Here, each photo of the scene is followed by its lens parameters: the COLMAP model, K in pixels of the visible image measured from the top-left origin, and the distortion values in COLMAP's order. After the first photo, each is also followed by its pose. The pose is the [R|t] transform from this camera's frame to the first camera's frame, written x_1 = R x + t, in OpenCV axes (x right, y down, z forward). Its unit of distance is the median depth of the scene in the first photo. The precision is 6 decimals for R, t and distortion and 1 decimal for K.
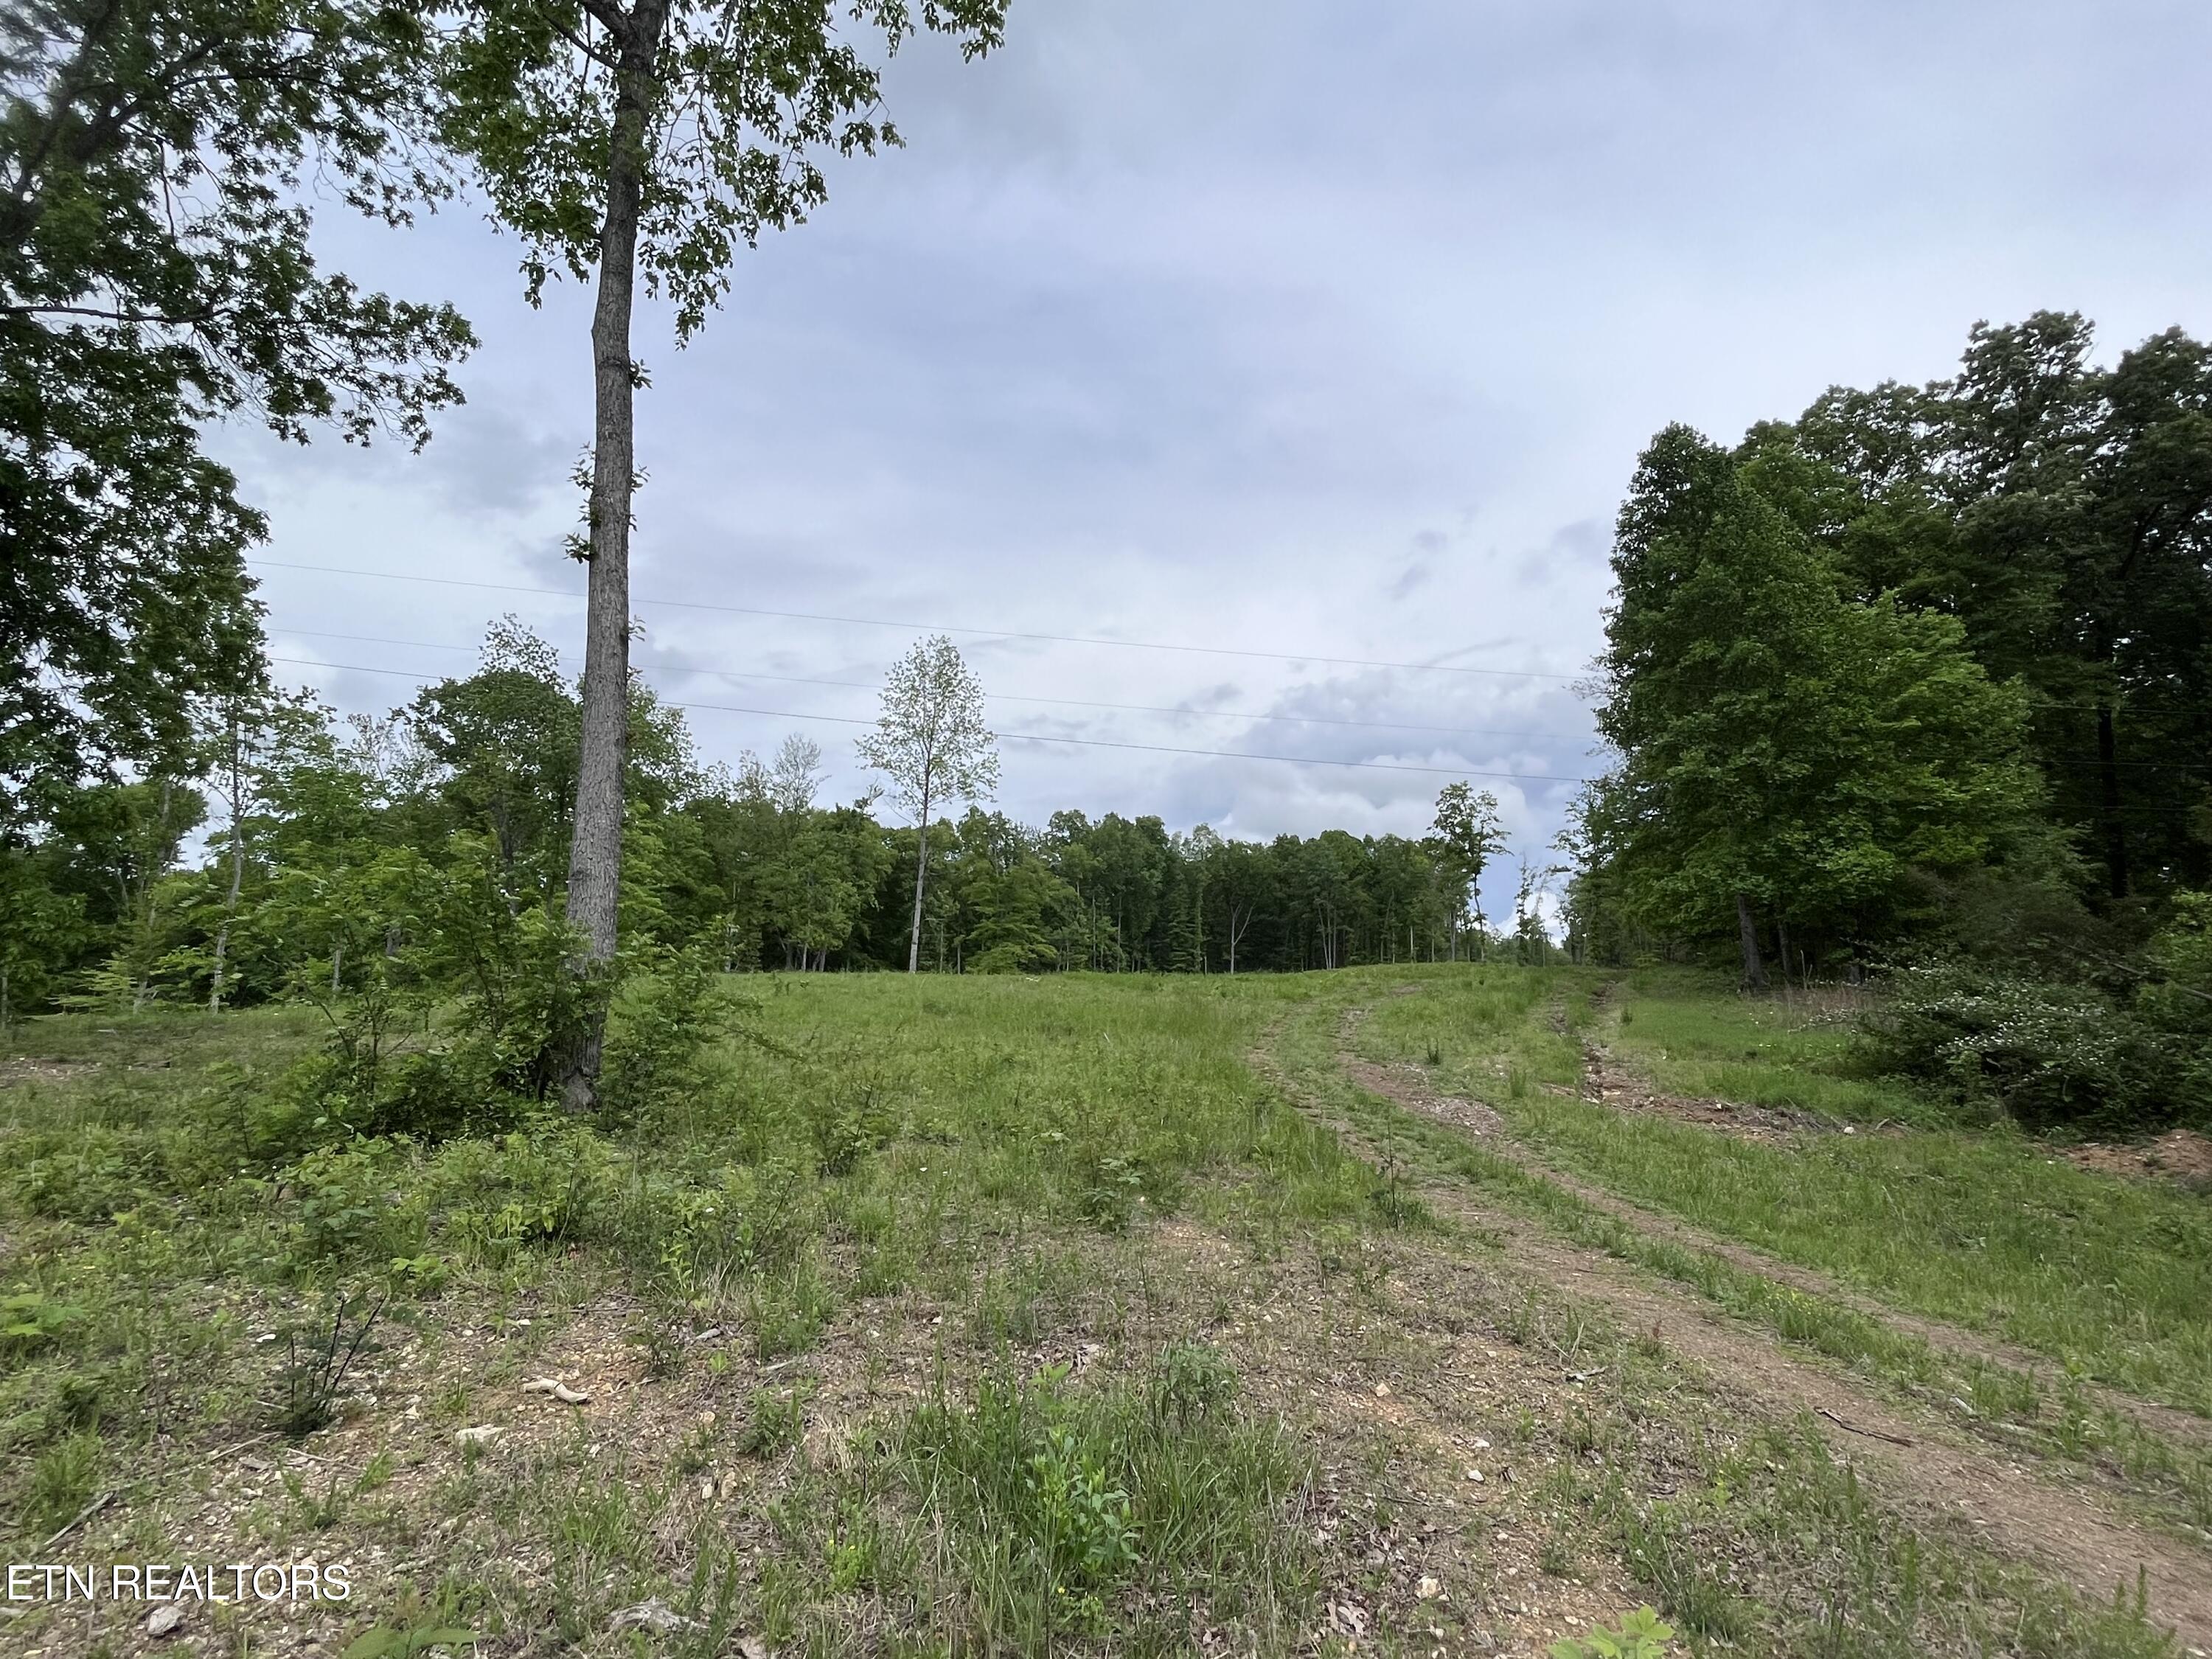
lens RADIAL K [[1130.7, 0, 1112.6], [0, 1130.7, 820.5], [0, 0, 1]] dist [-0.001603, 0.000191]
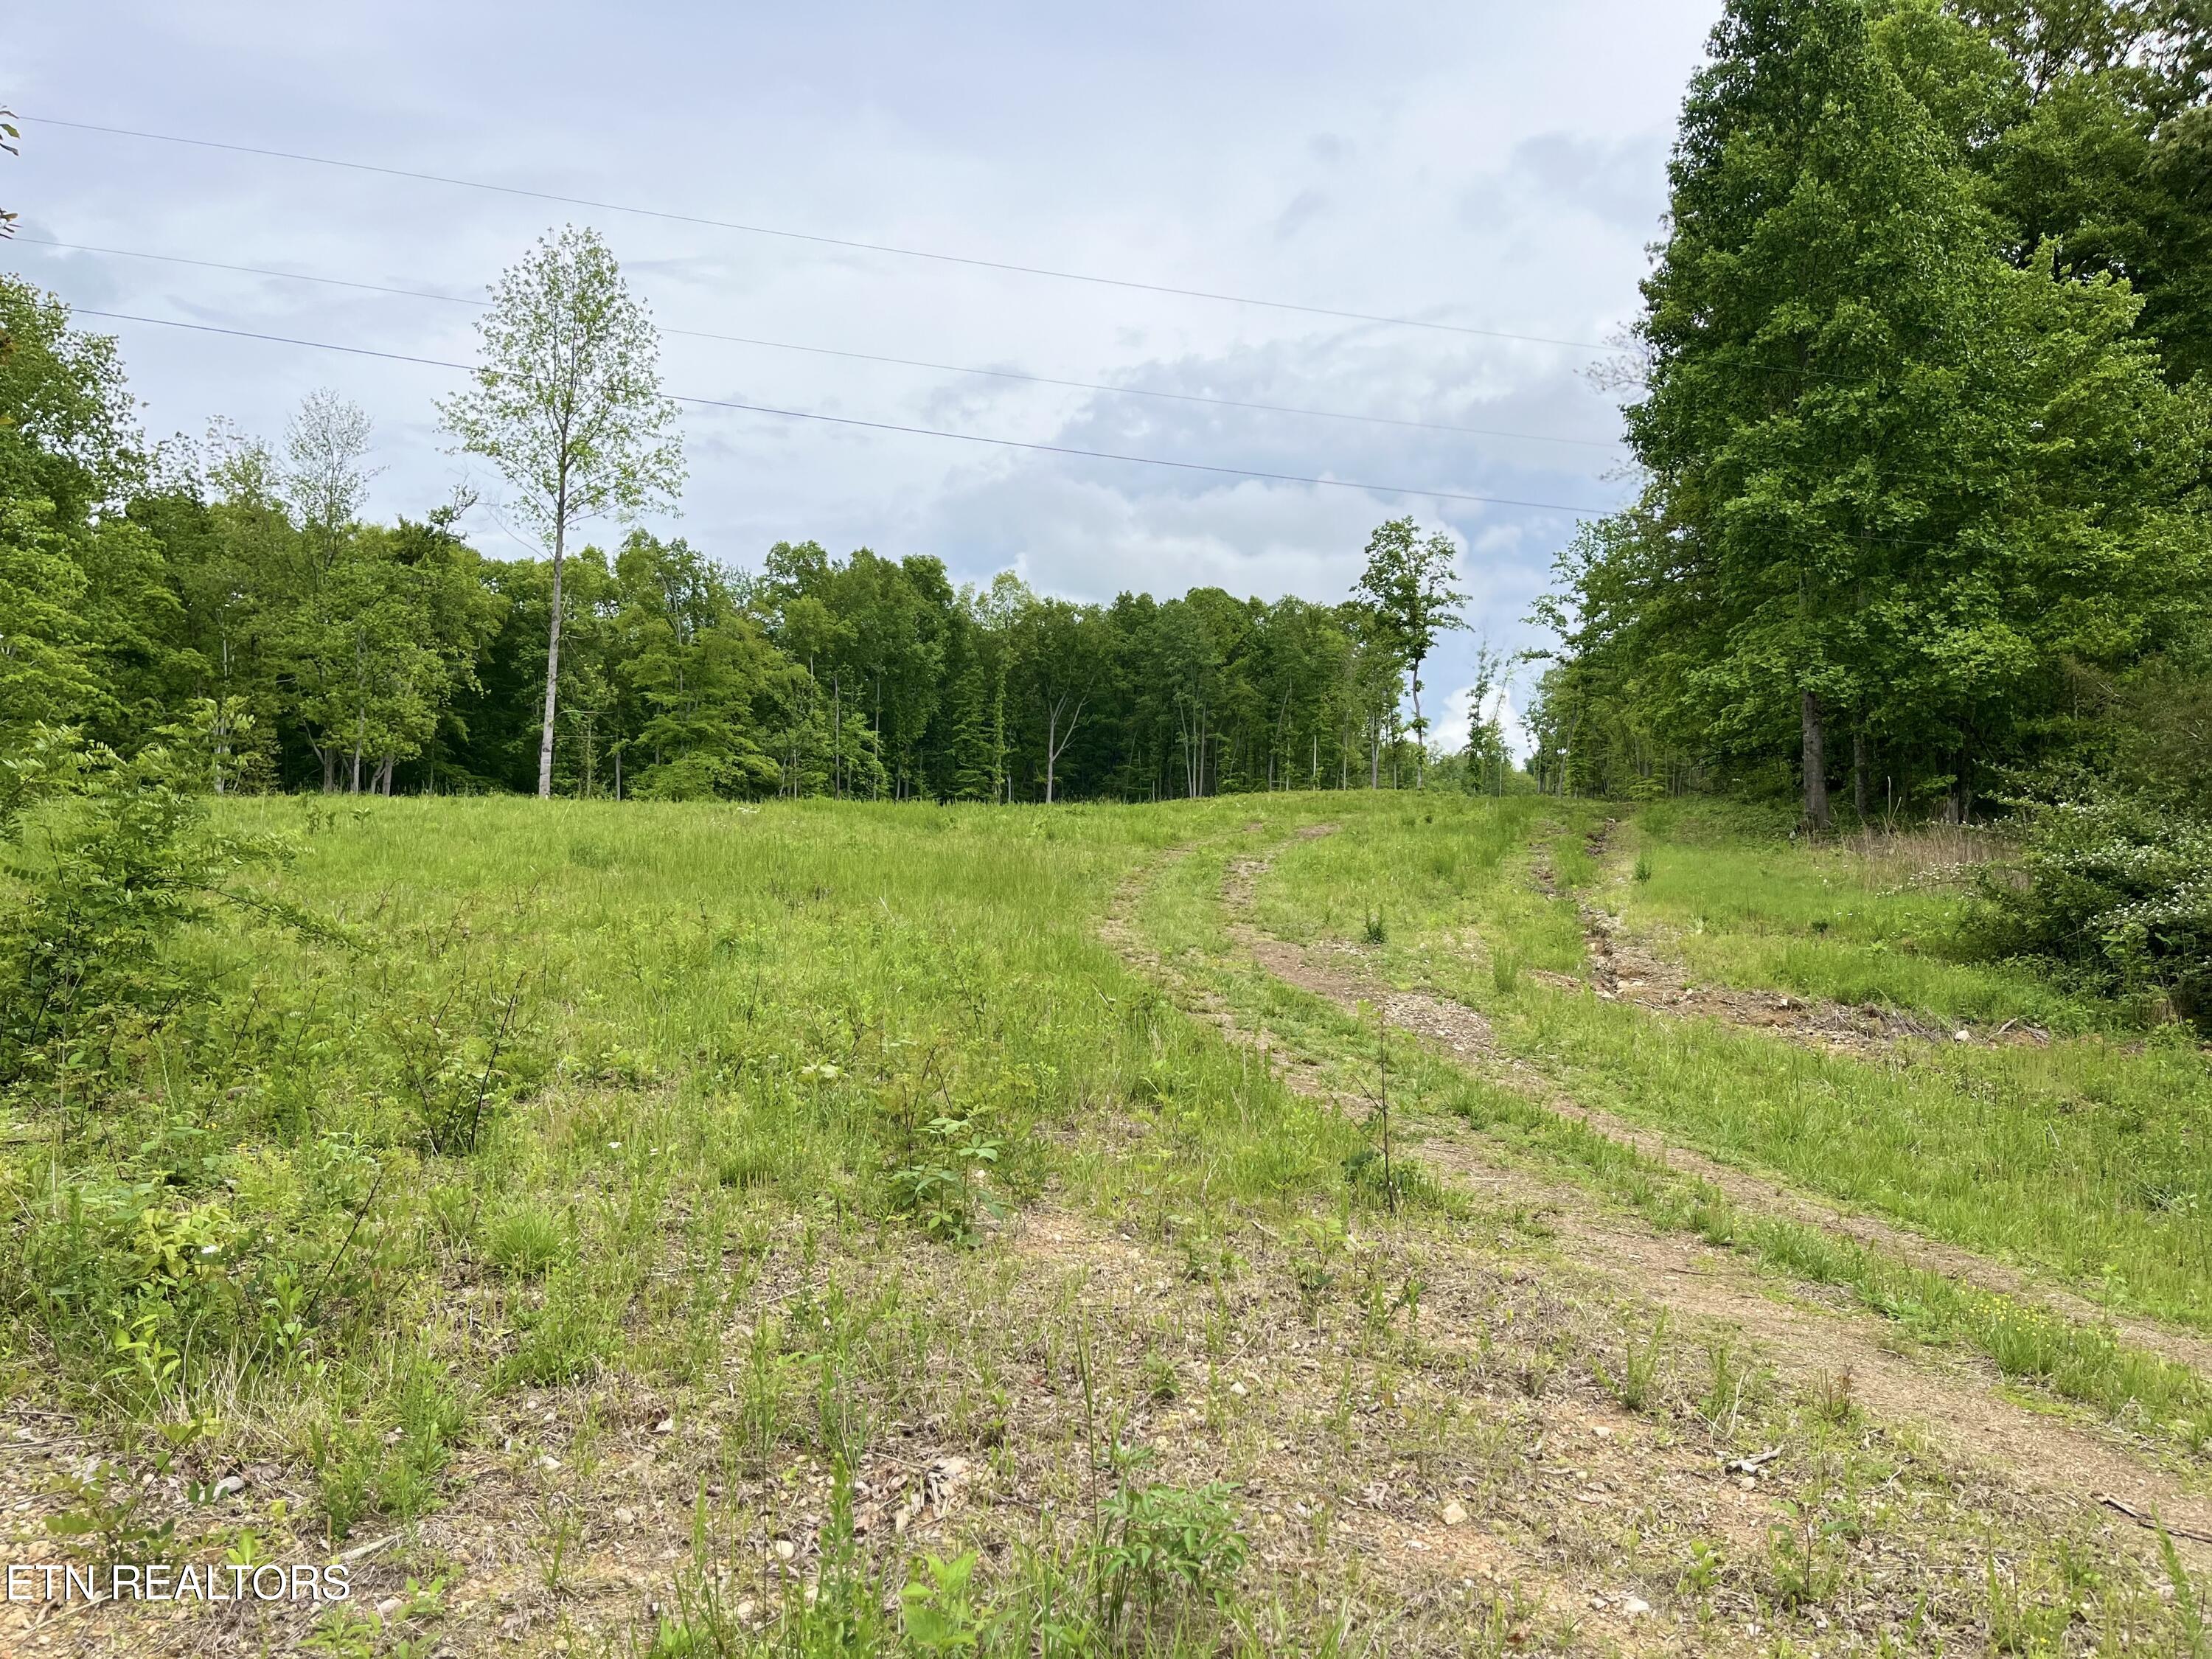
lens RADIAL K [[1685.8, 0, 1103.3], [0, 1685.8, 834.2], [0, 0, 1]] dist [0.049170, -0.053499]
pose [[0.988194, 0.005378, 0.153115, -0.030847], [-0.028730, 0.988160, 0.150714, 0.010969], [-0.150492, -0.153334, 0.976648, 0.086735]]
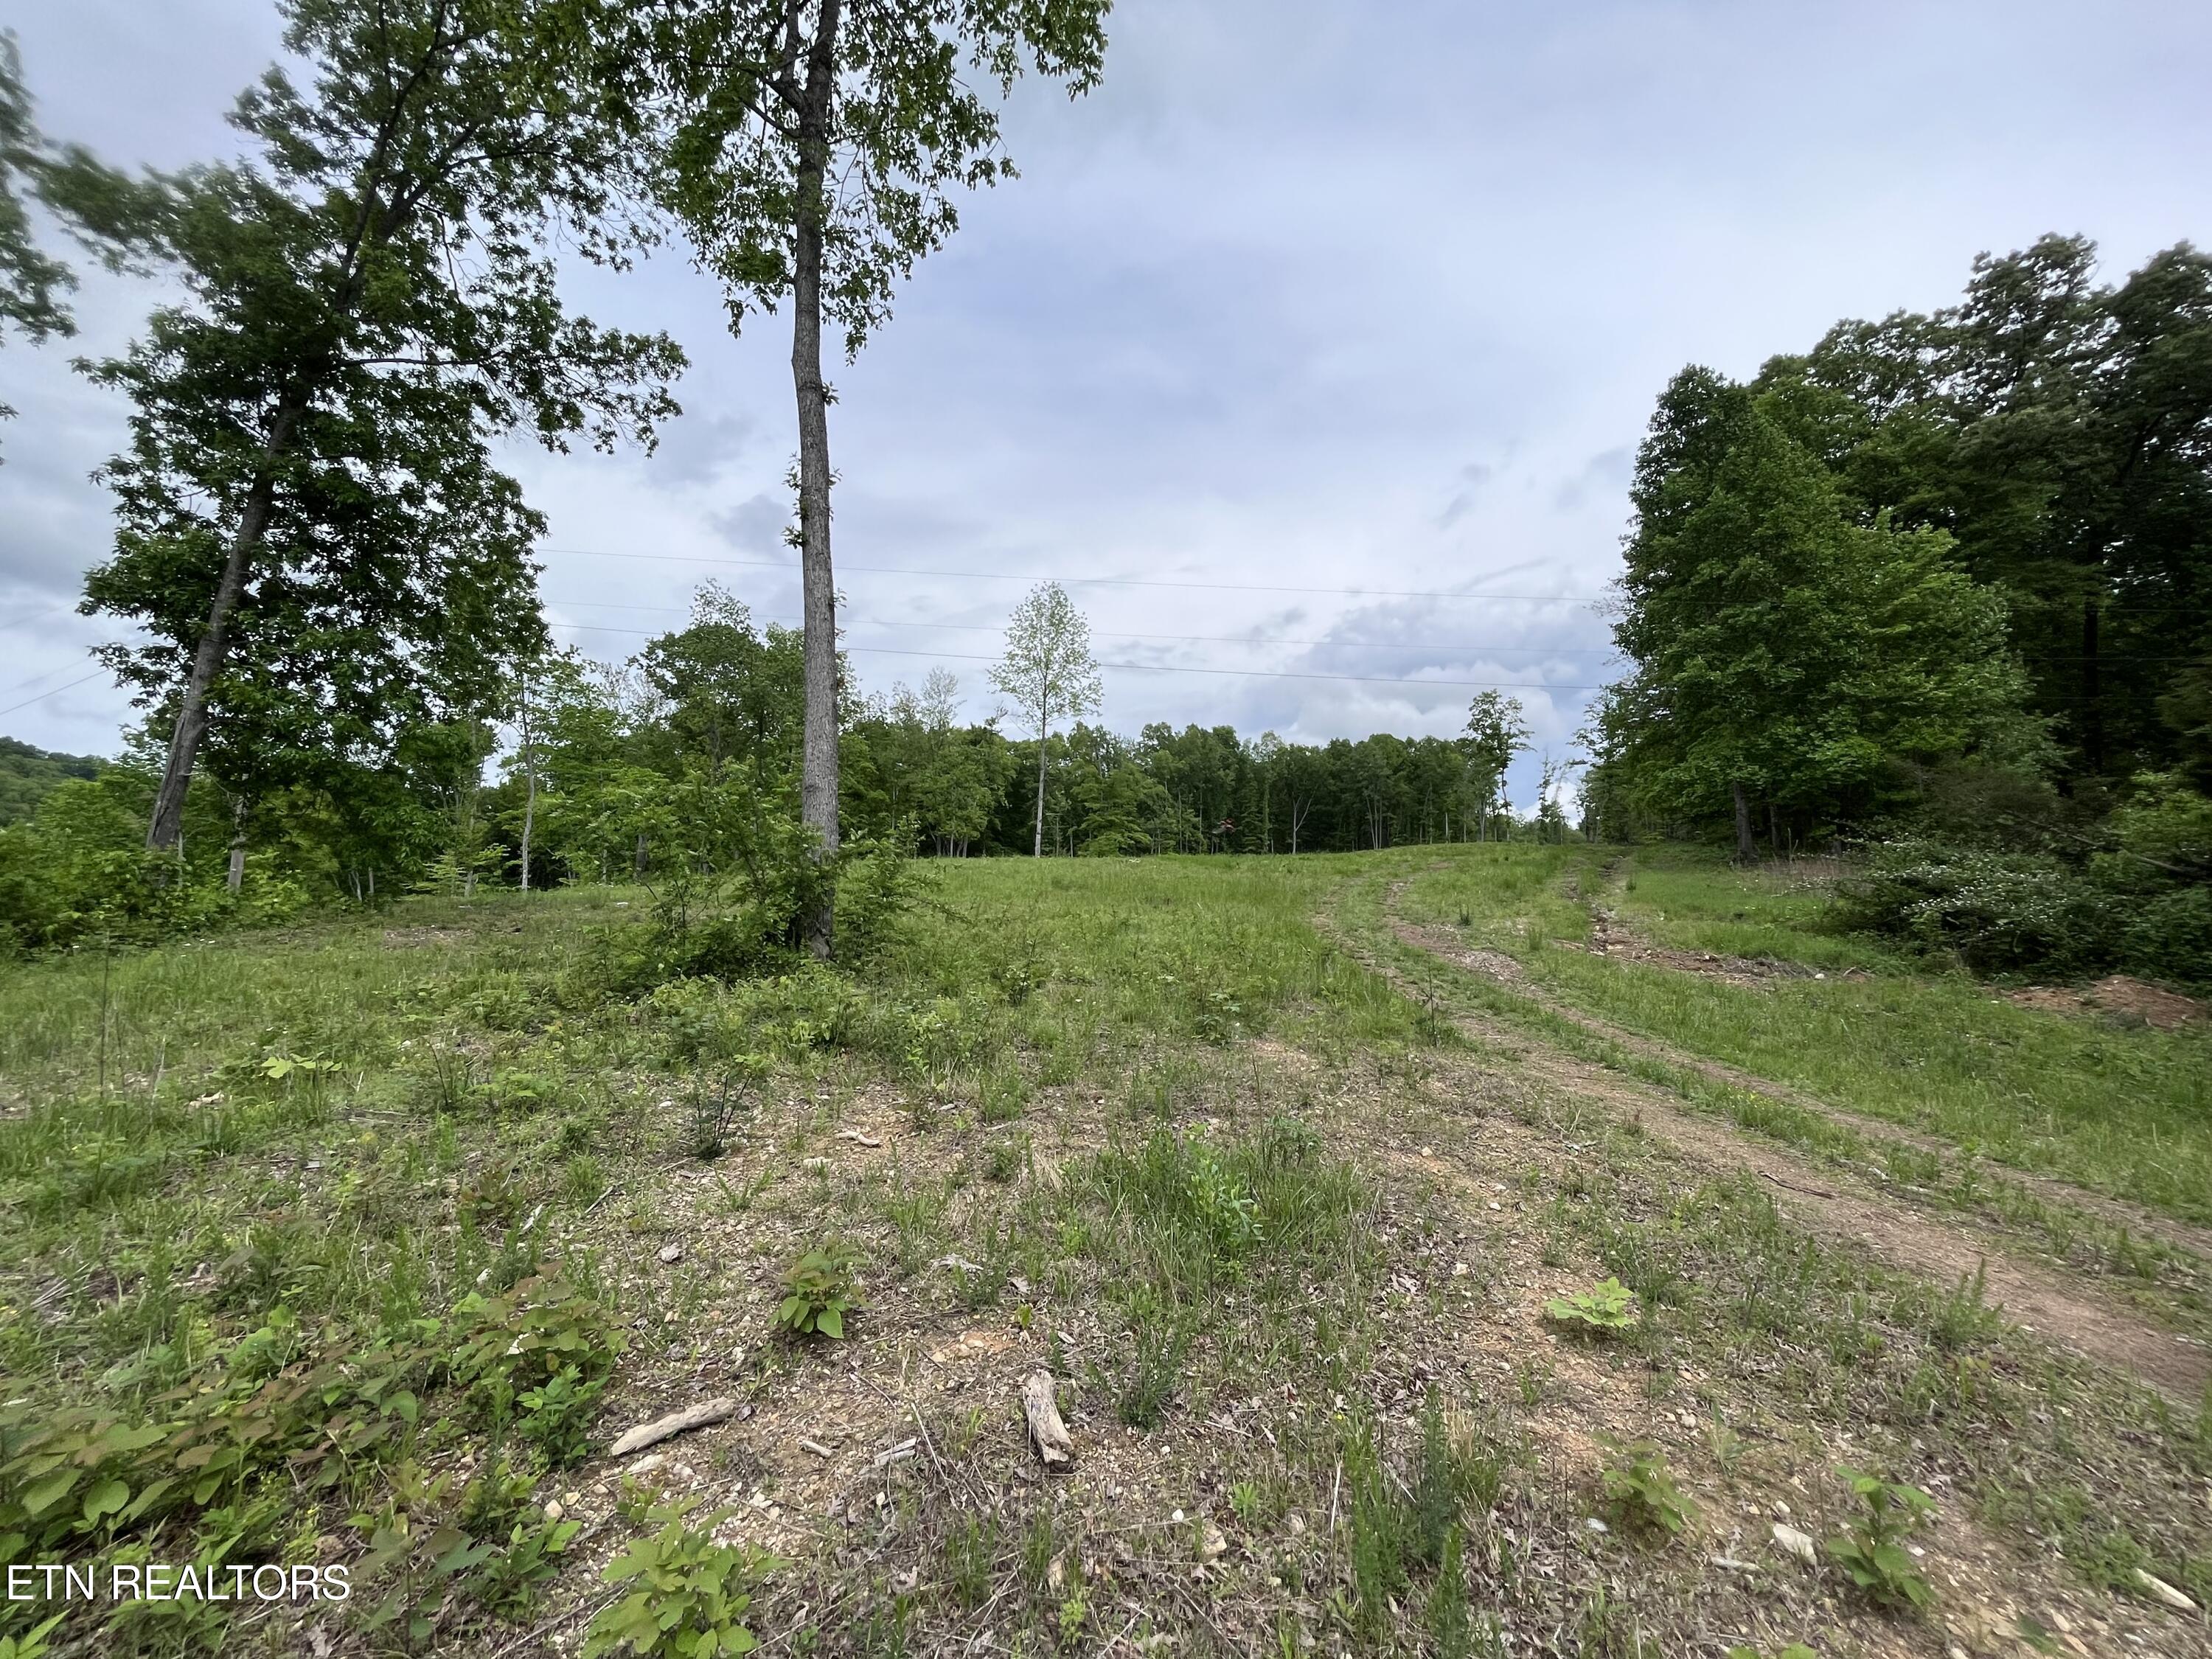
lens RADIAL K [[947.0, 0, 1102.3], [0, 947.0, 818.9], [0, 0, 1]] dist [0.002528, -0.002605]
pose [[0.995782, -0.016377, -0.090280, -0.017784], [0.024915, 0.995234, 0.094280, -0.008218], [0.088306, -0.096132, 0.991444, -0.057474]]
